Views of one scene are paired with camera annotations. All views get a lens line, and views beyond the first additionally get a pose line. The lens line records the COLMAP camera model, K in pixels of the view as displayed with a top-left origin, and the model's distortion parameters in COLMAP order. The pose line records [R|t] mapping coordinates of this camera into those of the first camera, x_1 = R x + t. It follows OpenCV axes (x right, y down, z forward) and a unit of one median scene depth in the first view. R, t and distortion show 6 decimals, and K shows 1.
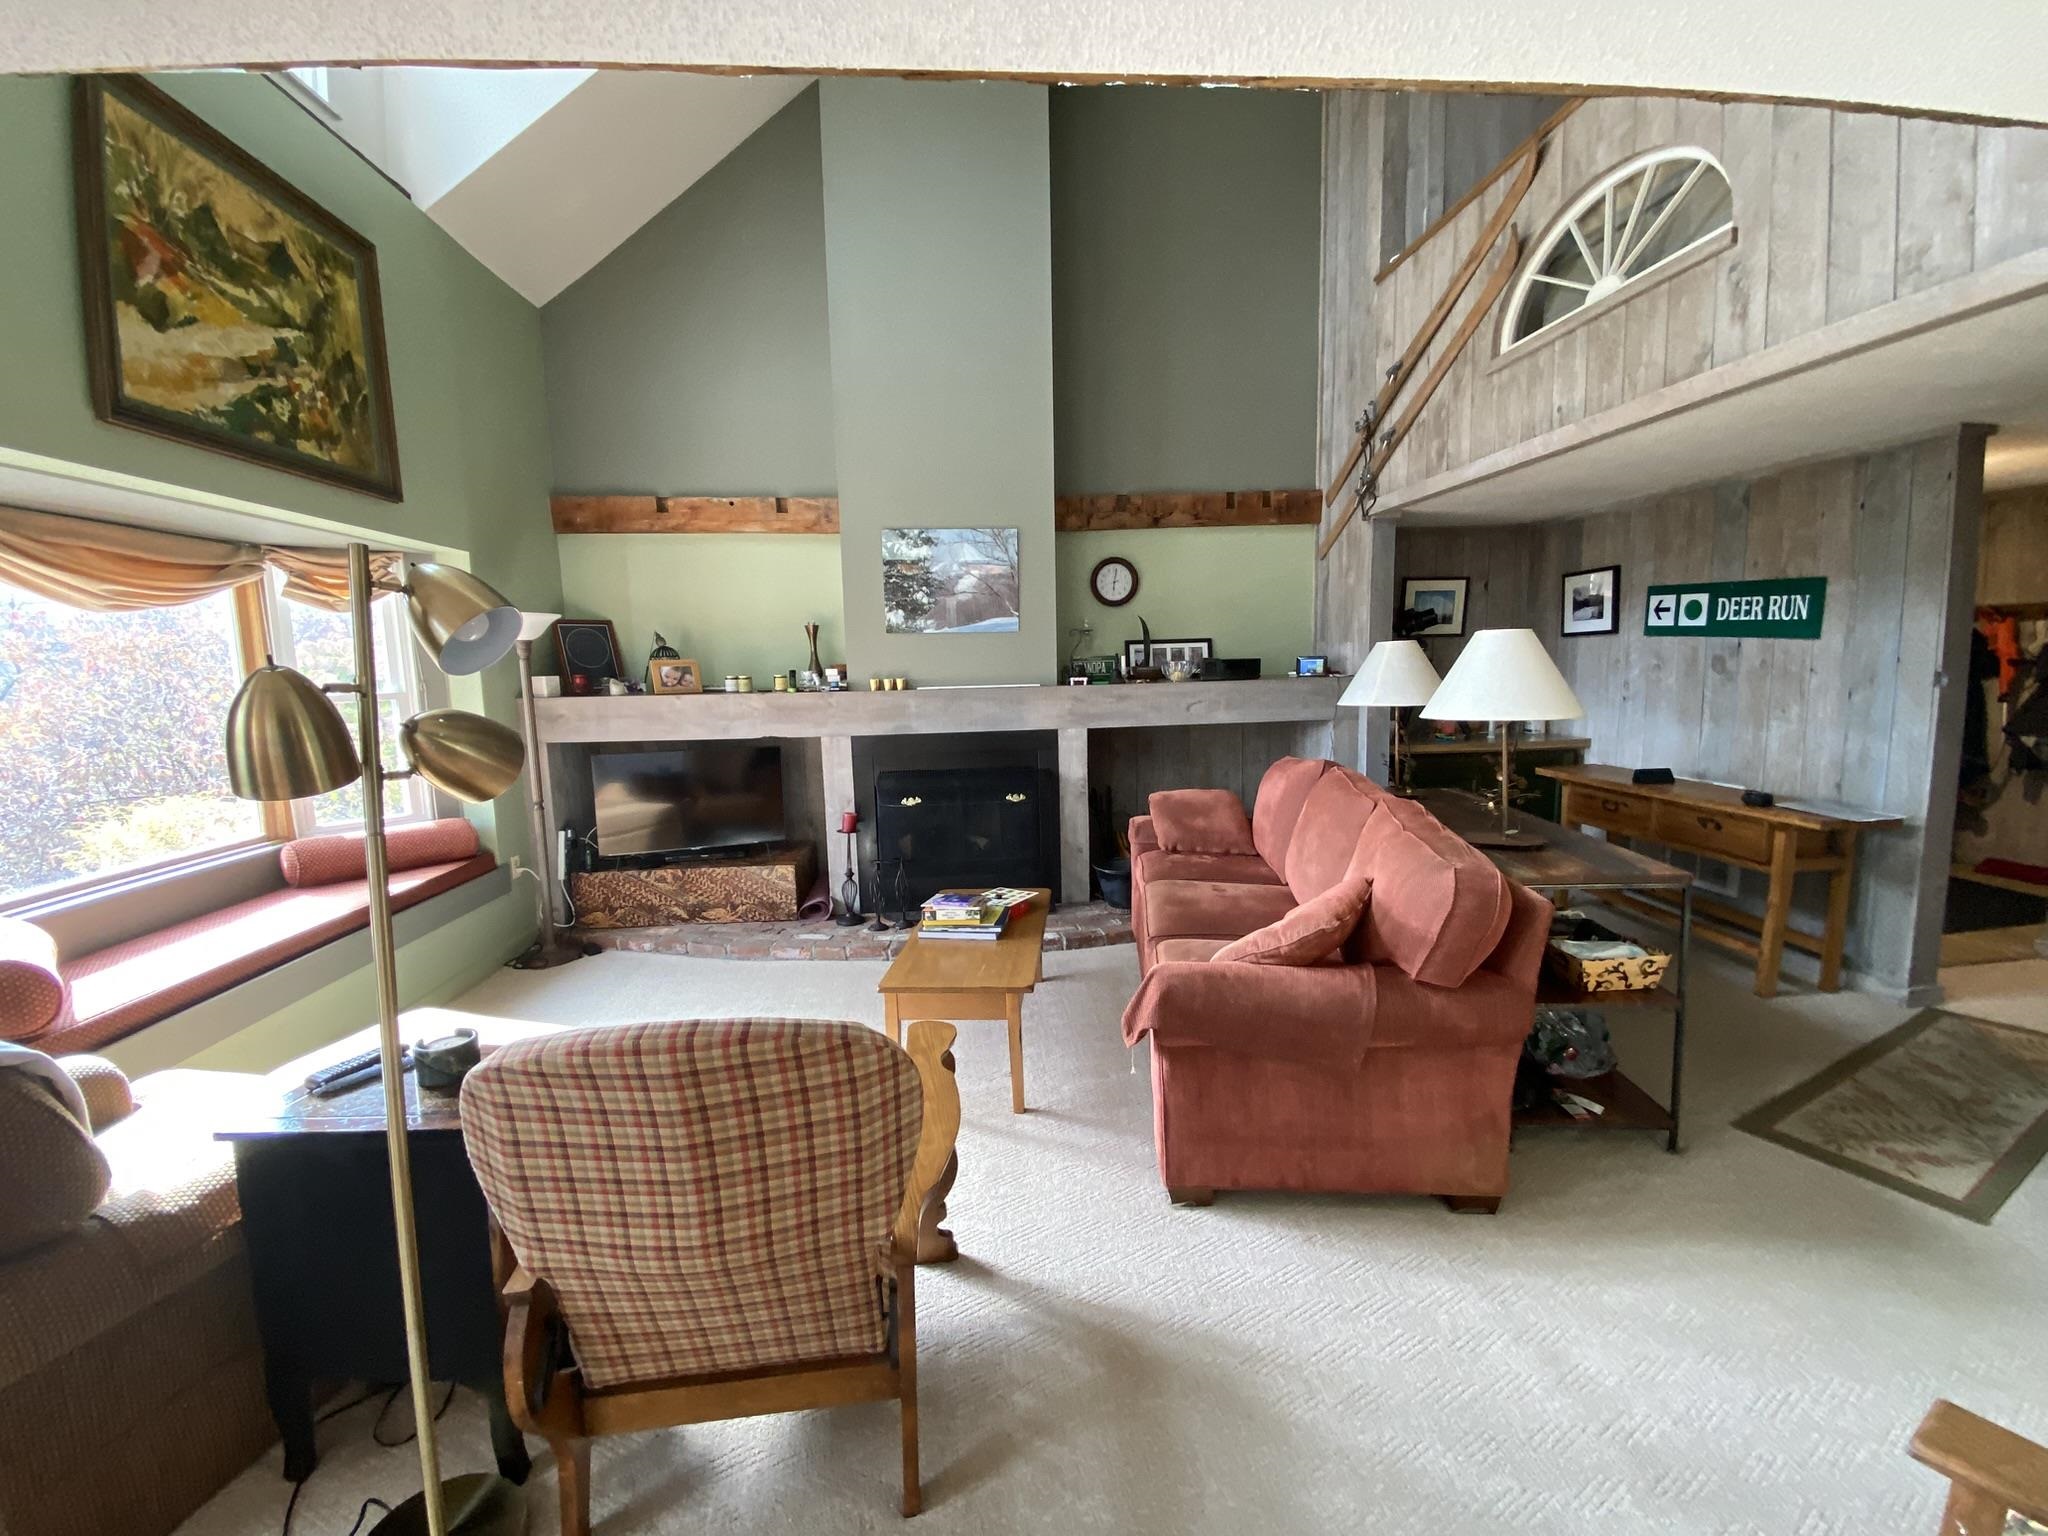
lens RADIAL K [[828.8, 0, 1020.1], [0, 828.8, 759.7], [0, 0, 1]] dist [0.032545, -0.023573]
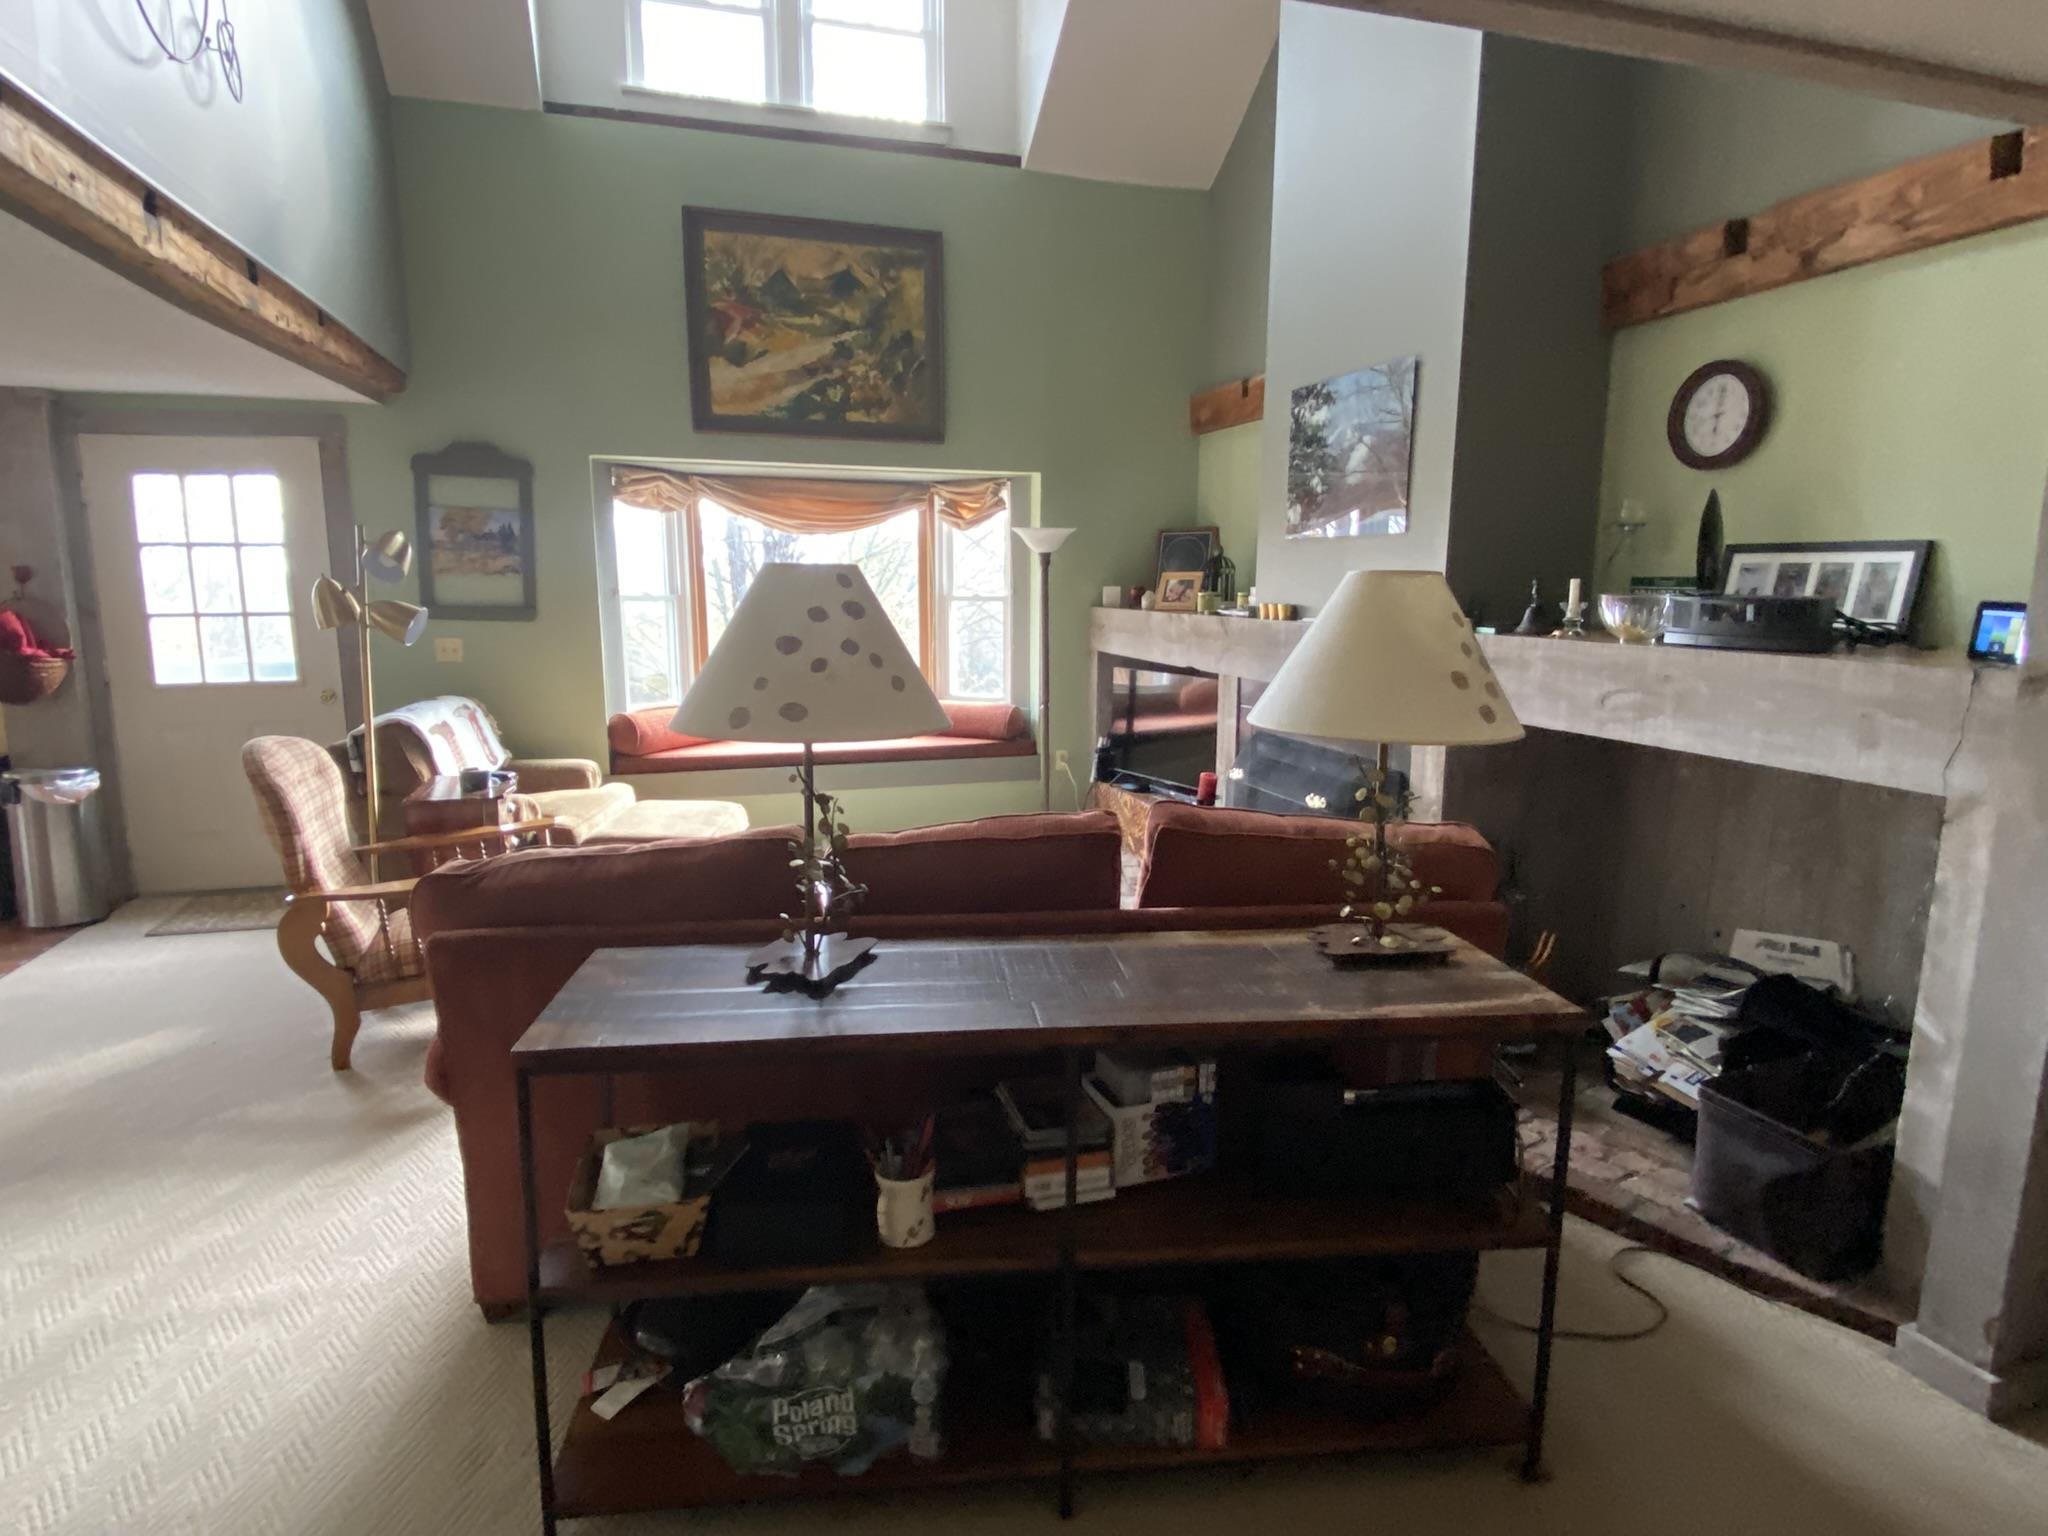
lens RADIAL K [[1114.5, 0, 1020.6], [0, 1114.5, 766.6], [0, 0, 1]] dist [0.078534, -0.085566]
pose [[0.225421, 0.189051, -0.955743, 0.858242], [-0.122390, 0.978716, 0.164728, -0.106332], [0.966543, 0.079841, 0.243761, 0.646694]]
